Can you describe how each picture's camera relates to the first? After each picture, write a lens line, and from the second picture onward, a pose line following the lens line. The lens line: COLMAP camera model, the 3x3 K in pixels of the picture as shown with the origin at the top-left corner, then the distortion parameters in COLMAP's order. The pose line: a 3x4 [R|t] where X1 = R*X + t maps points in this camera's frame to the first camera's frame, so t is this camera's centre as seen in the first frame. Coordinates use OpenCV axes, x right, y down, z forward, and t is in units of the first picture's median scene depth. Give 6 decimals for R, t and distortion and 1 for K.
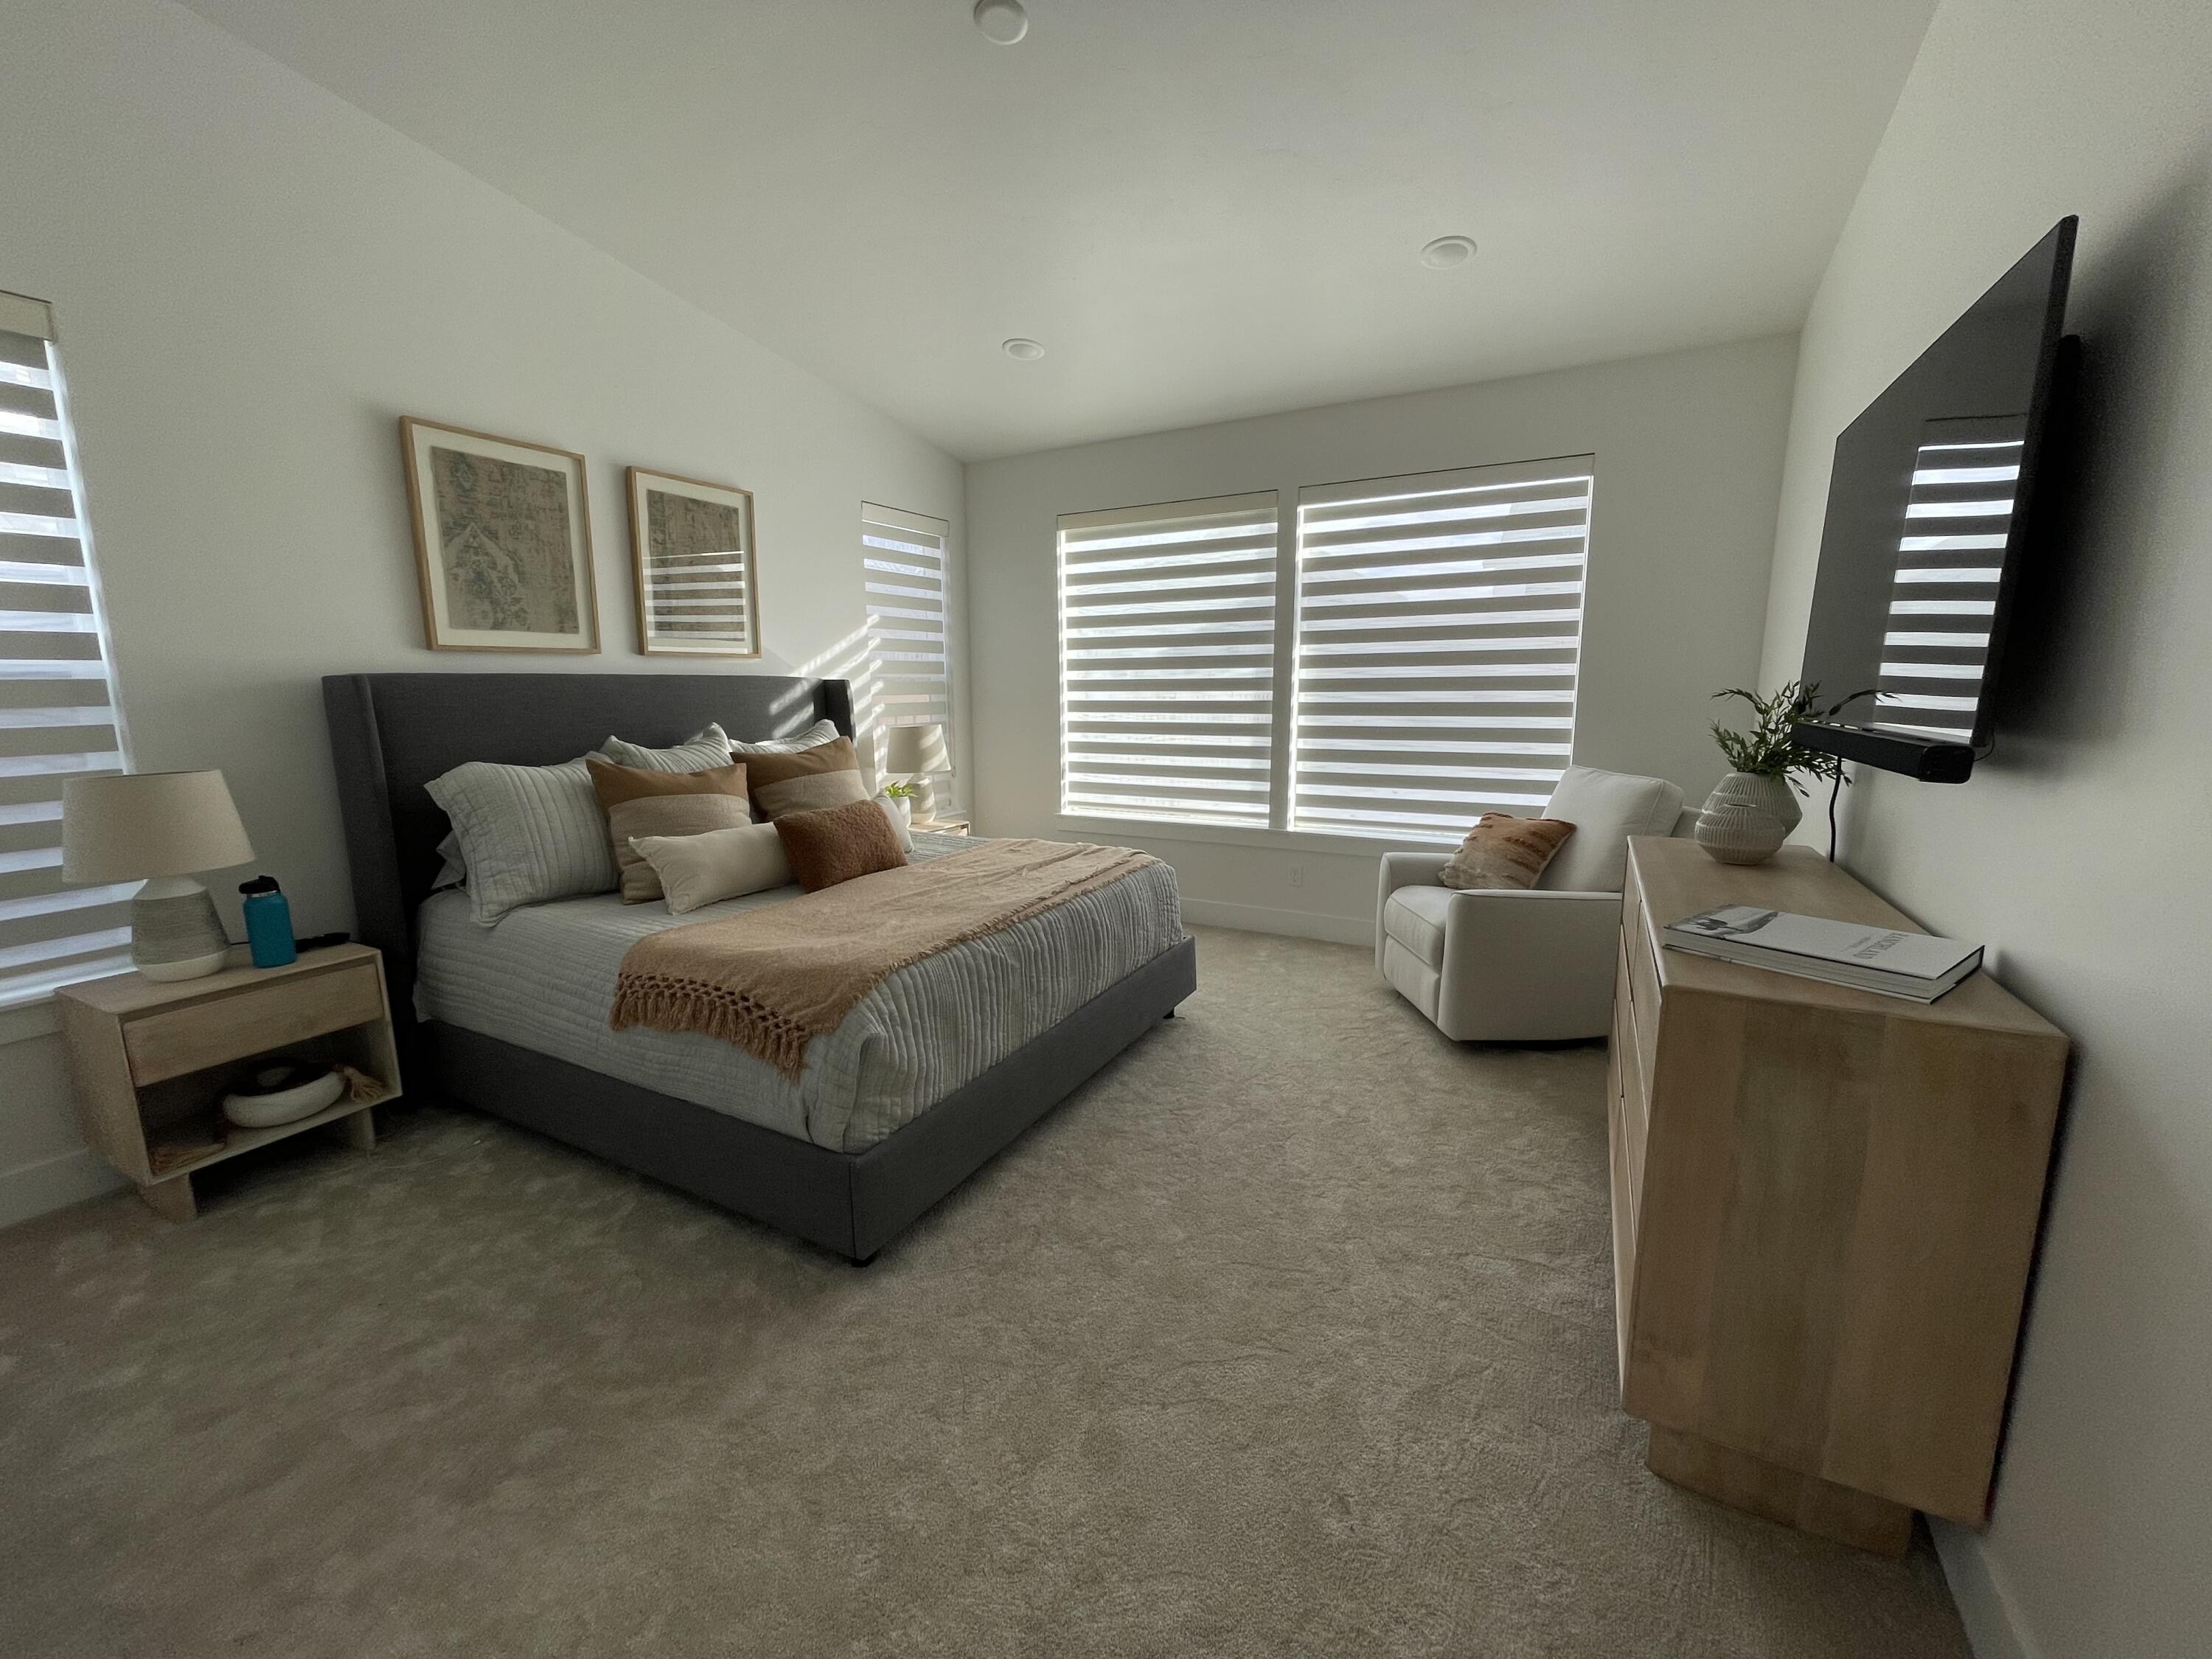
lens RADIAL K [[886.2, 0, 1106.0], [0, 886.2, 829.5], [0, 0, 1]] dist [-0.000147, -0.000012]
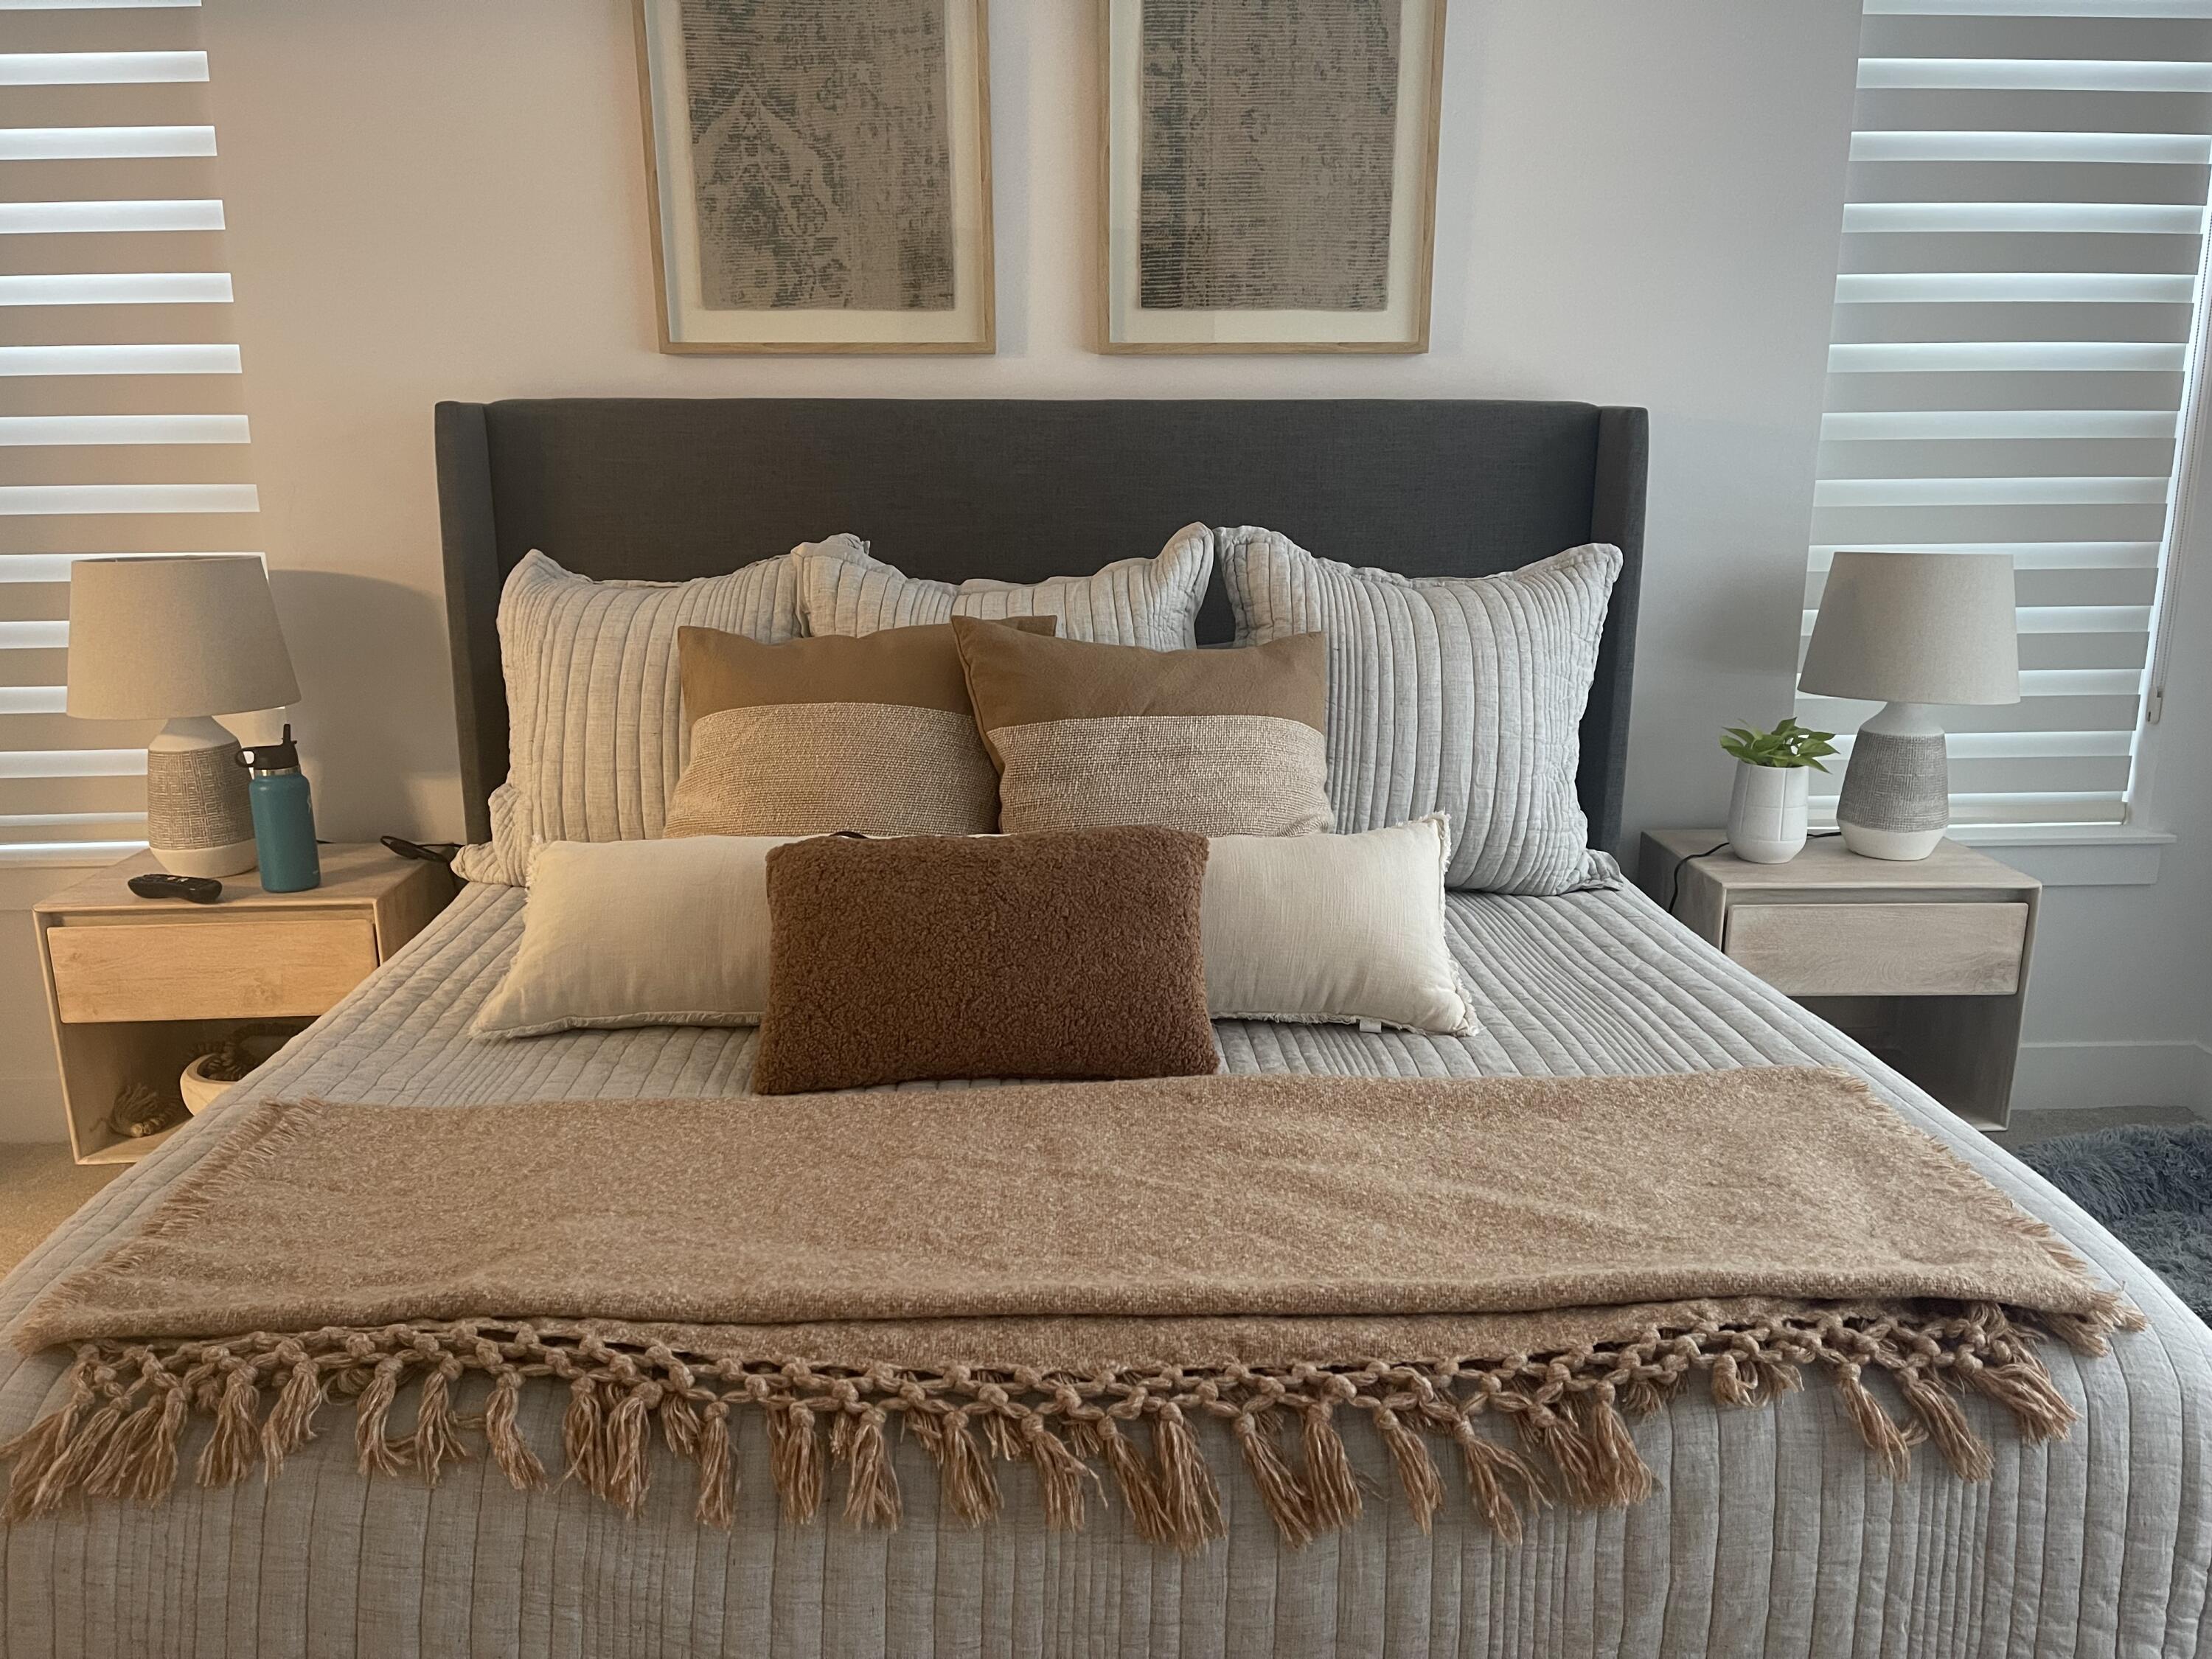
lens RADIAL K [[1669.5, 0, 1106.0], [0, 1669.5, 829.5], [0, 0, 1]] dist [0.043525, 0.000171]
pose [[0.524276, 0.208584, -0.825607, 0.243008], [-0.138969, 0.977496, 0.158710, -0.115189], [0.840132, 0.031526, 0.541465, 0.655209]]
